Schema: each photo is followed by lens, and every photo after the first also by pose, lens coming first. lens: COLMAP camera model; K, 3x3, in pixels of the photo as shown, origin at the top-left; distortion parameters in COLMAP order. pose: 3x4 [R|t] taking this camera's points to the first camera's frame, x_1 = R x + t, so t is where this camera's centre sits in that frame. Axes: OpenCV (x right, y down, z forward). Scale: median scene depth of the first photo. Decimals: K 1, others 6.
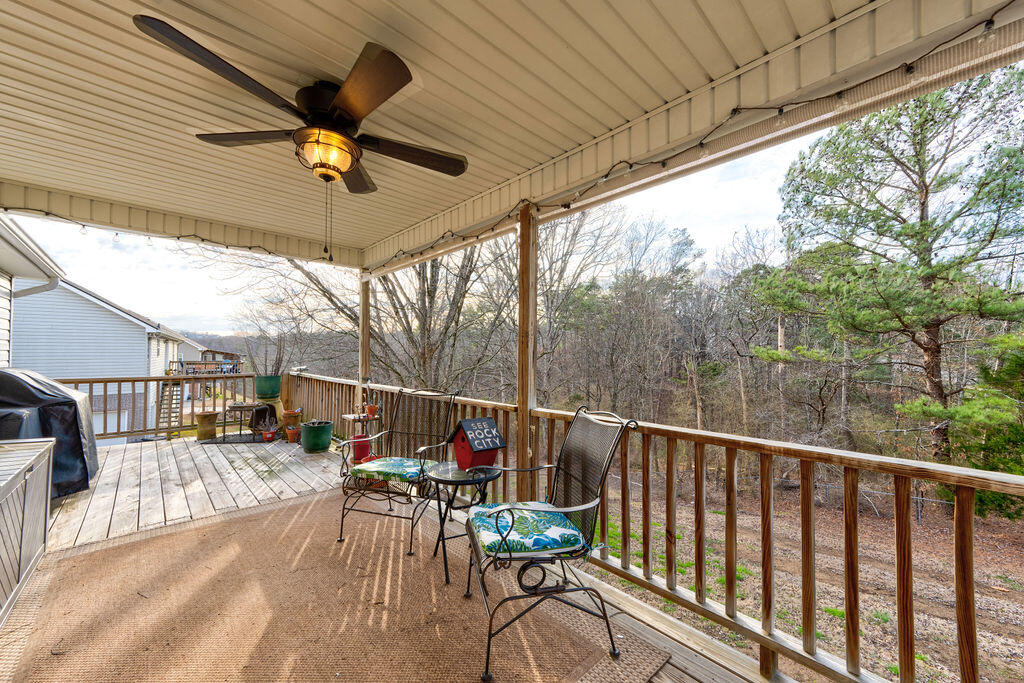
lens RADIAL K [[392.5, 0, 515.1], [0, 392.5, 344.6], [0, 0, 1]] dist [0.000195, -0.000158]
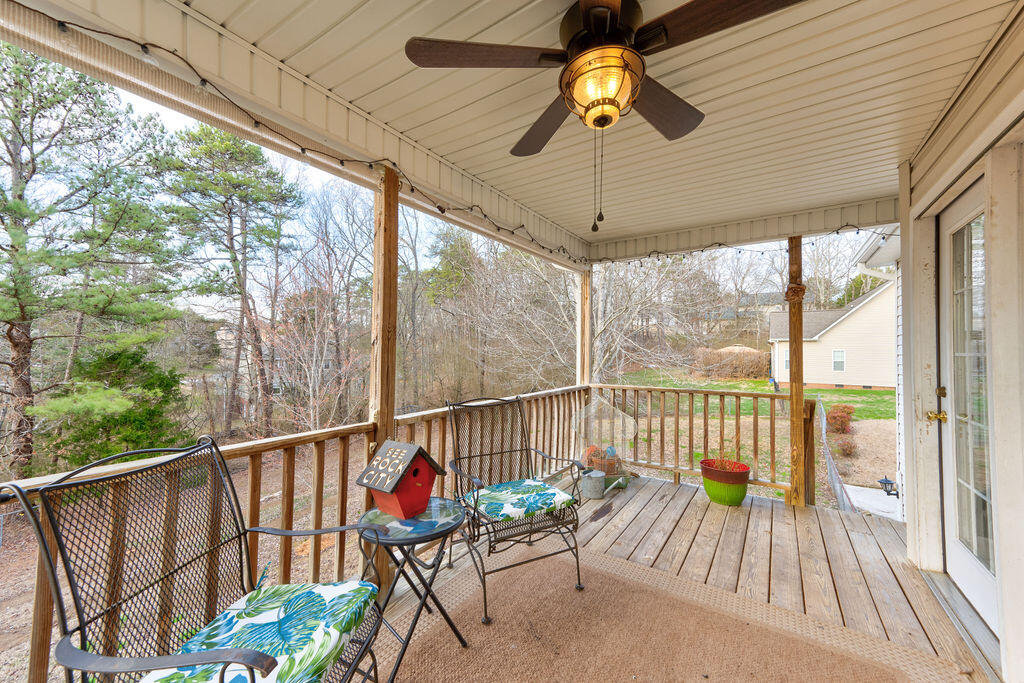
lens RADIAL K [[392.5, 0, 514.5], [0, 392.5, 341.5], [0, 0, 1]] dist [0.000195, -0.000158]
pose [[-0.223984, 0.014391, 0.974487, -0.769434], [-0.049145, 0.998452, -0.026041, -0.003033], [-0.973353, -0.053724, -0.222930, 0.899907]]
